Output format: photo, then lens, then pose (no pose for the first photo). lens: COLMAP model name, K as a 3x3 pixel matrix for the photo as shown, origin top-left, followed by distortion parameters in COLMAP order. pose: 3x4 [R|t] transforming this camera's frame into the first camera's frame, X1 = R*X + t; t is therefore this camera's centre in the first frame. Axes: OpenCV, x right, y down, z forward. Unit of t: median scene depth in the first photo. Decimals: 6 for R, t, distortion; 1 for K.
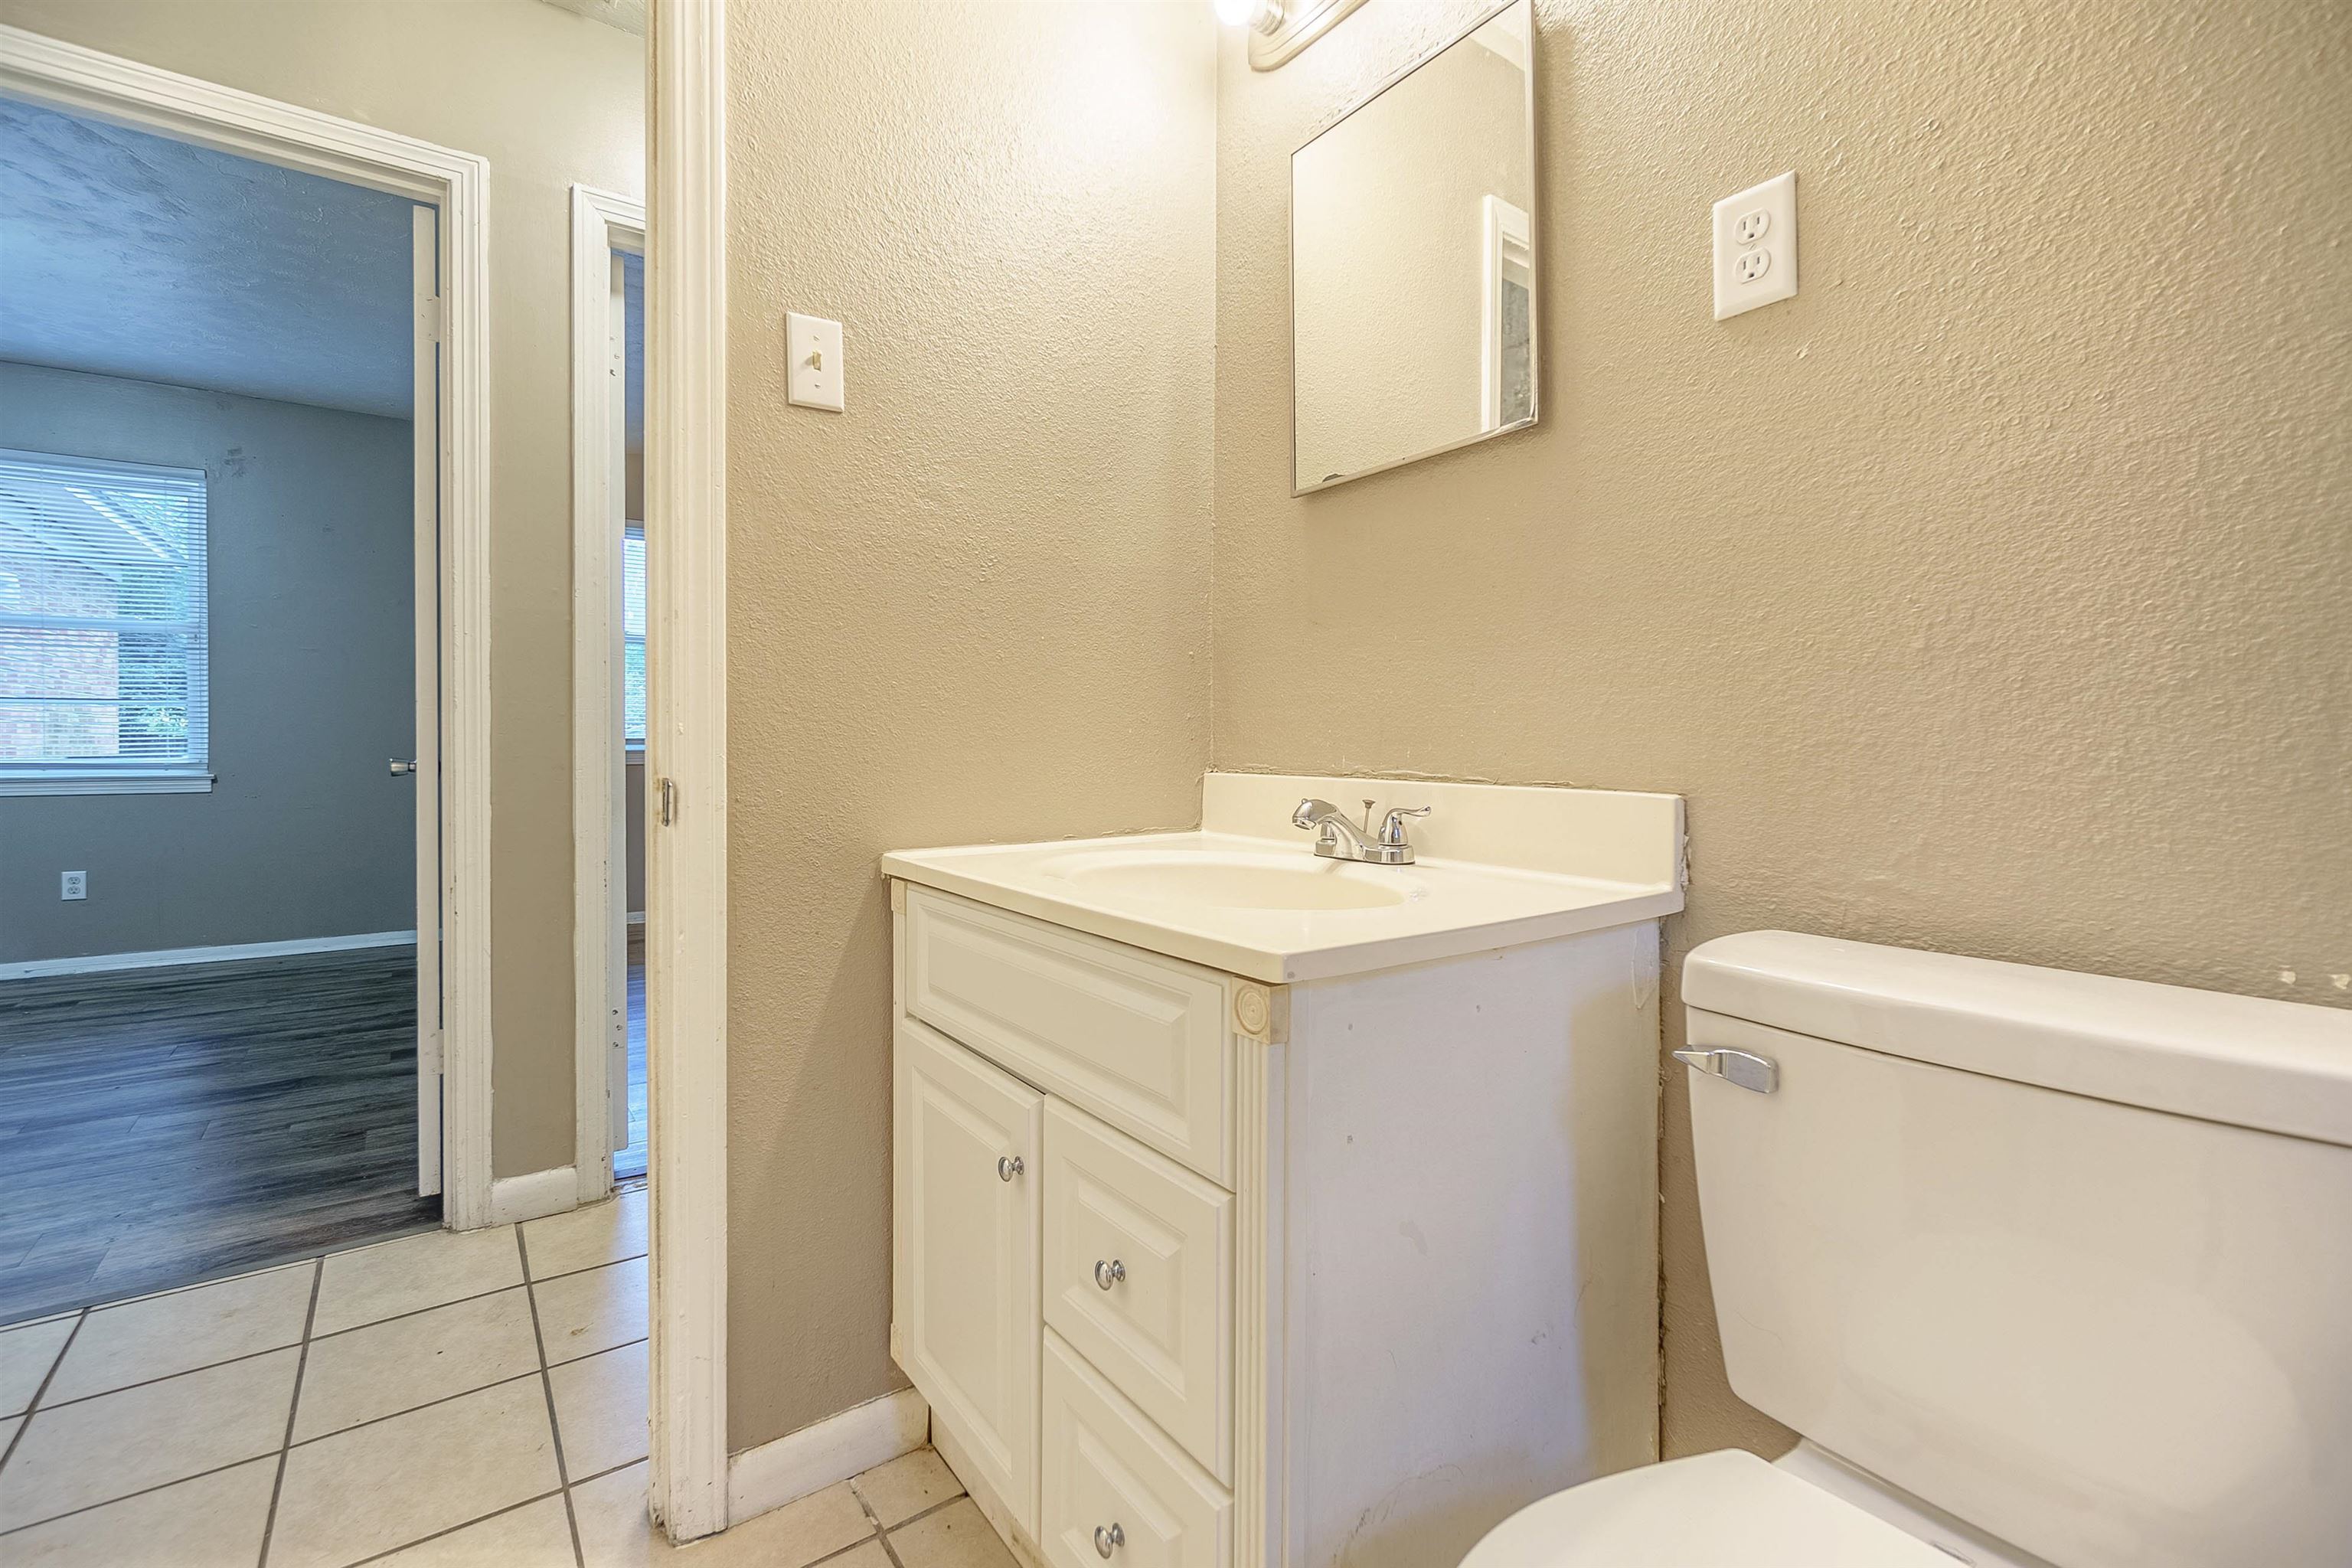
lens RADIAL K [[1035.8, 0, 1178.6], [0, 1035.8, 750.5], [0, 0, 1]] dist [0.001026, 0.000118]
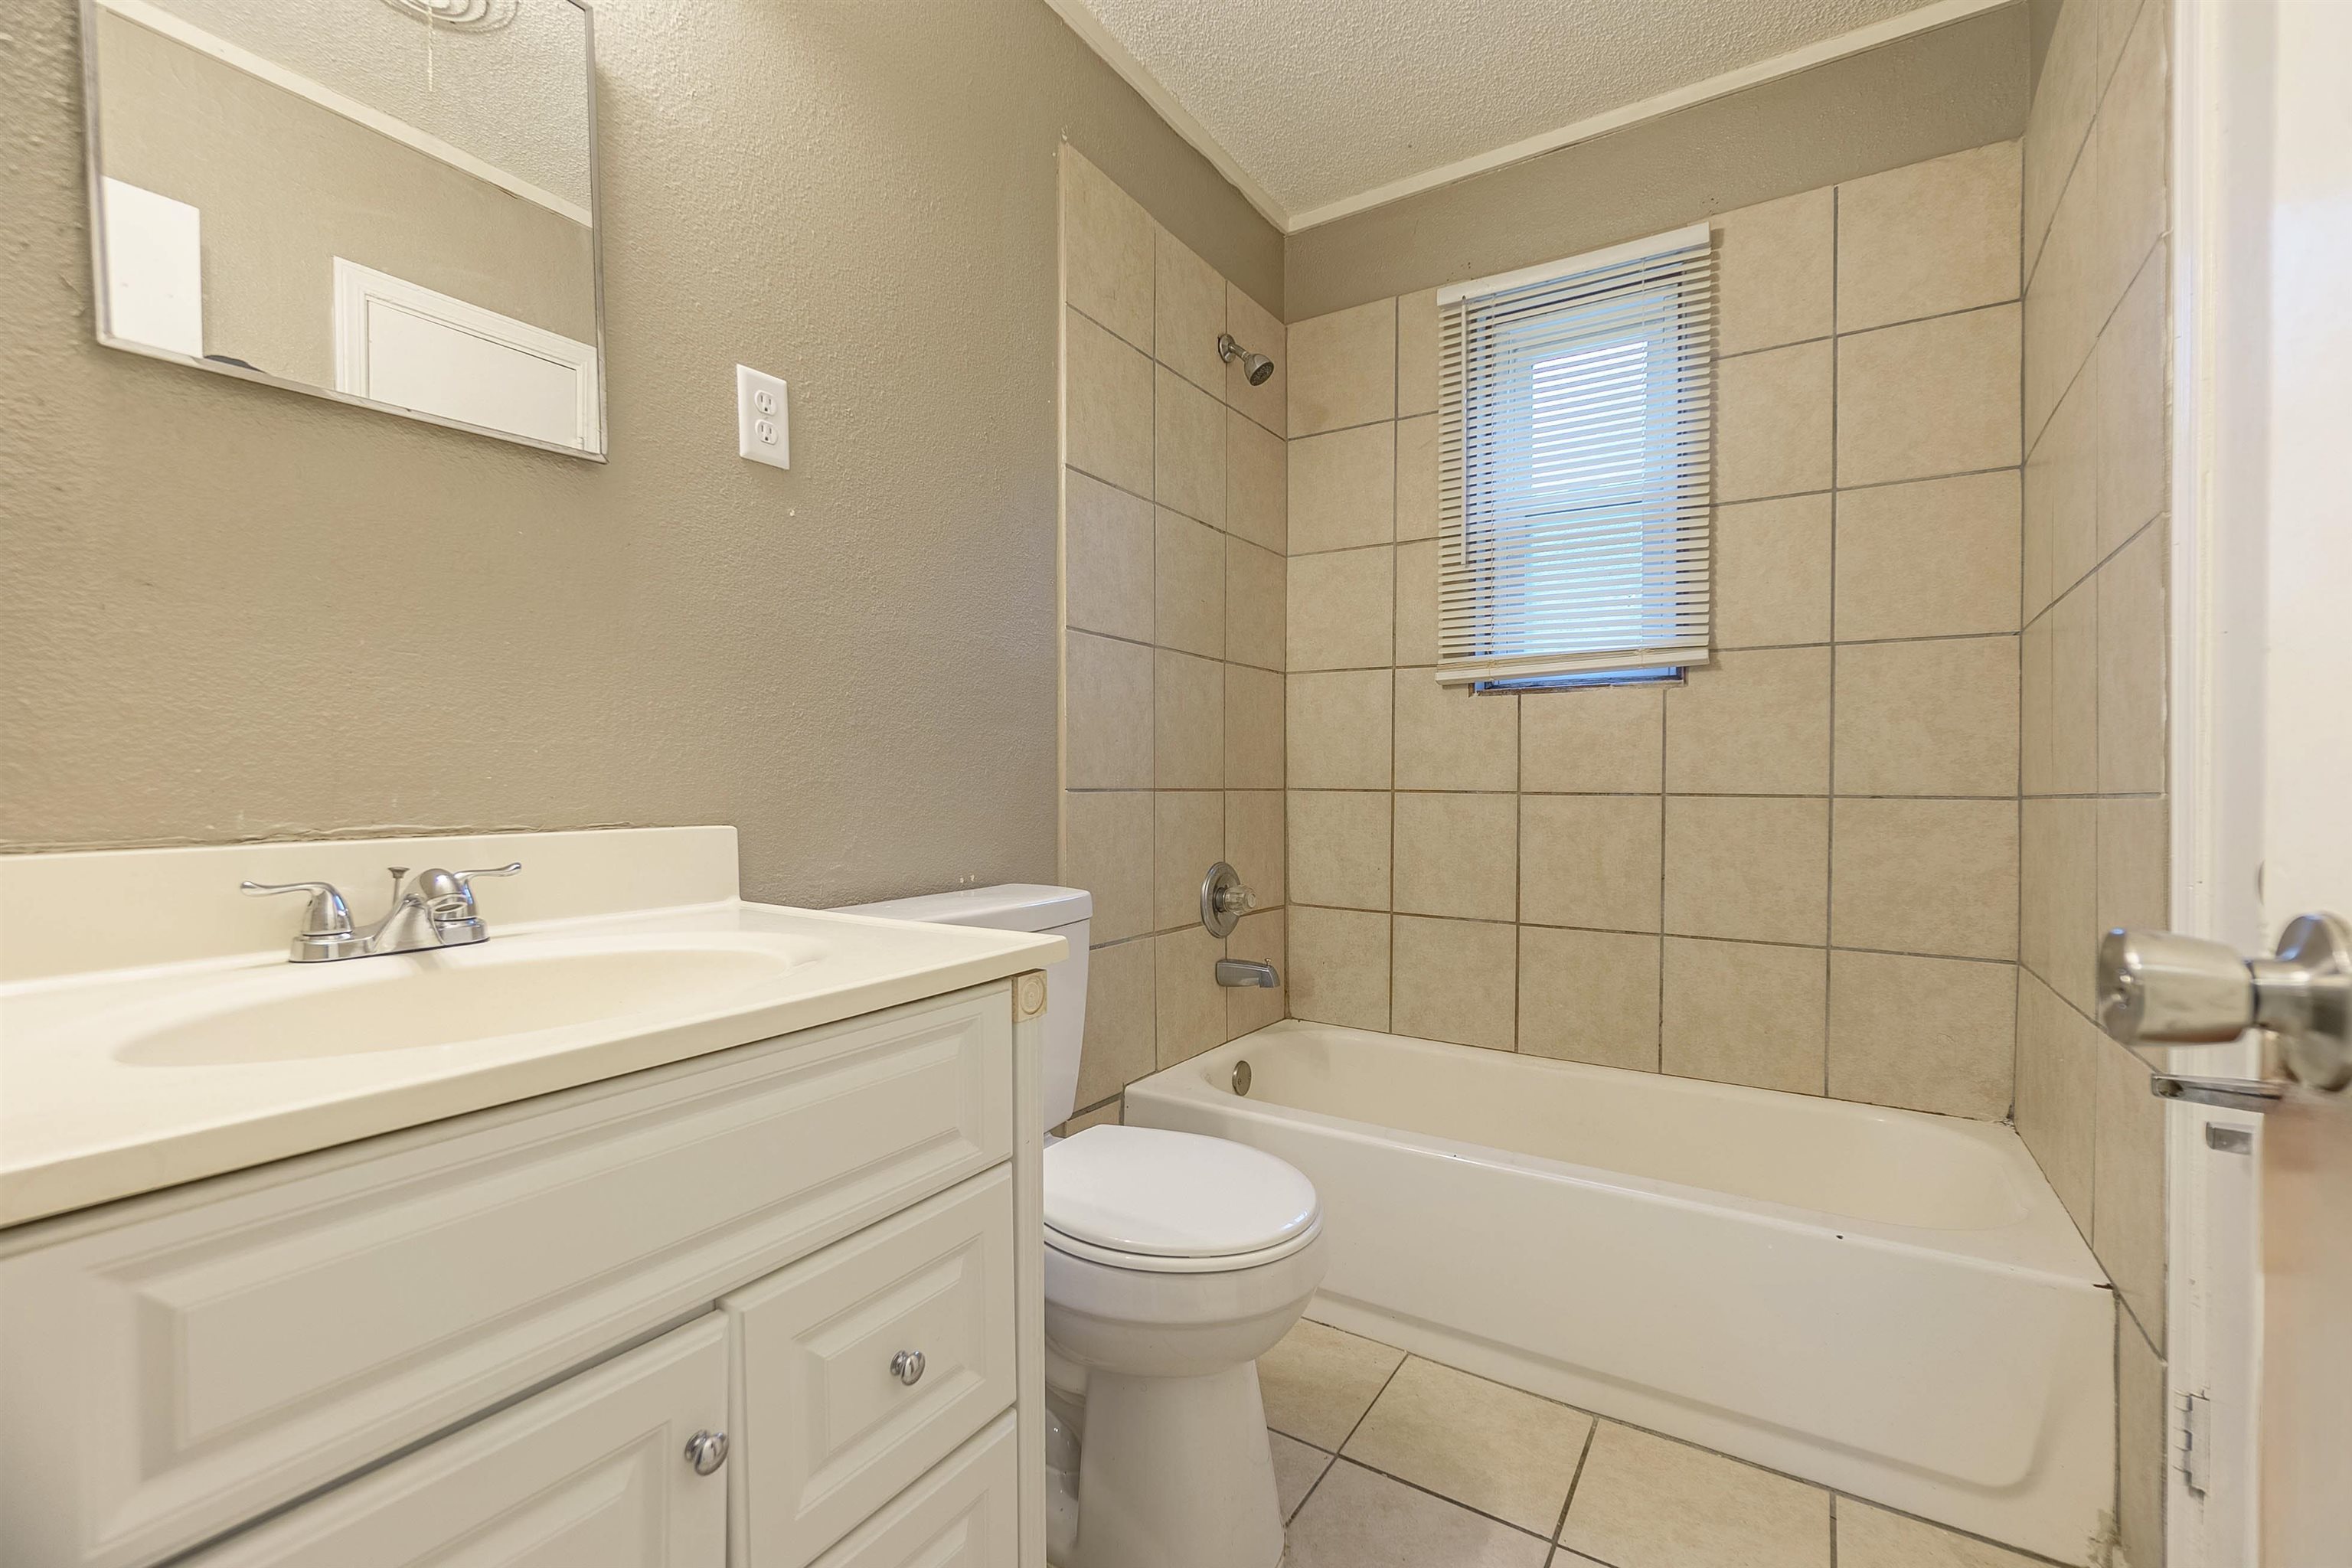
lens RADIAL K [[1005.5, 0, 1176.0], [0, 1005.5, 784.0], [0, 0, 1]] dist [-0.012221, 0.000204]
pose [[-0.356119, -0.011674, 0.934368, -0.847076], [0.008727, 0.999837, 0.015819, -0.021263], [-0.934400, 0.013788, -0.355959, 0.942640]]
